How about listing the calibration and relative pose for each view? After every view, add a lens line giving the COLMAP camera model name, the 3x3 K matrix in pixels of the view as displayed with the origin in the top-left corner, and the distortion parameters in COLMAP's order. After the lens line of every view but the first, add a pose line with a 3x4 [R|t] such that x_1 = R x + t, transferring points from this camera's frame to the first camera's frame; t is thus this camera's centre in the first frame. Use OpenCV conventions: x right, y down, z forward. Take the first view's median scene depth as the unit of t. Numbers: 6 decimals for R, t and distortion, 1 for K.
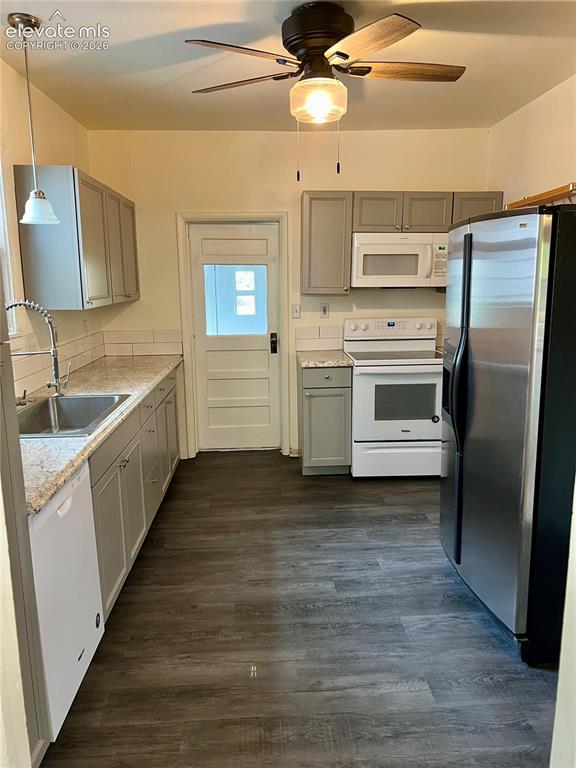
lens RADIAL K [[567.1, 0, 290.4], [0, 567.1, 384.3], [0, 0, 1]] dist [-0.001399, -0.019958]
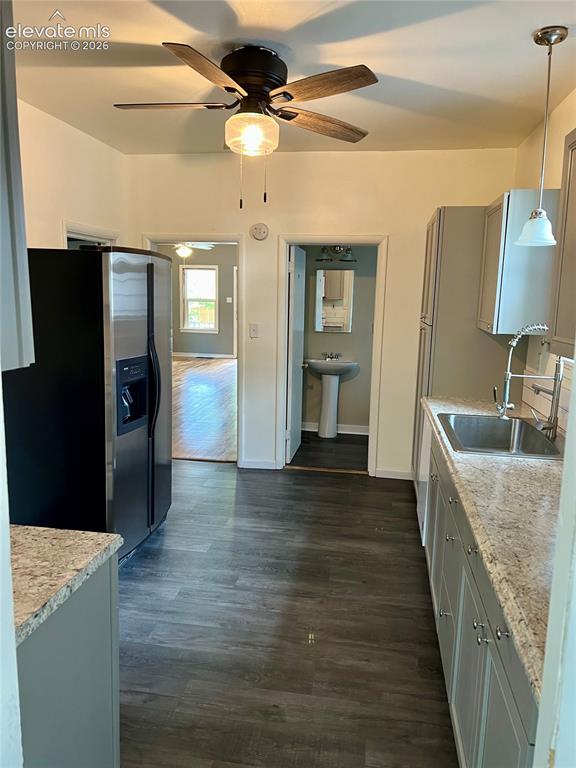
lens RADIAL K [[567.1, 0, 287.8], [0, 567.1, 383.6], [0, 0, 1]] dist [-0.001399, -0.019958]
pose [[-0.978213, -0.051345, 0.201154, -0.212418], [0.017379, 0.945280, 0.325798, -0.346089], [-0.206875, 0.322195, -0.923793, 1.826108]]
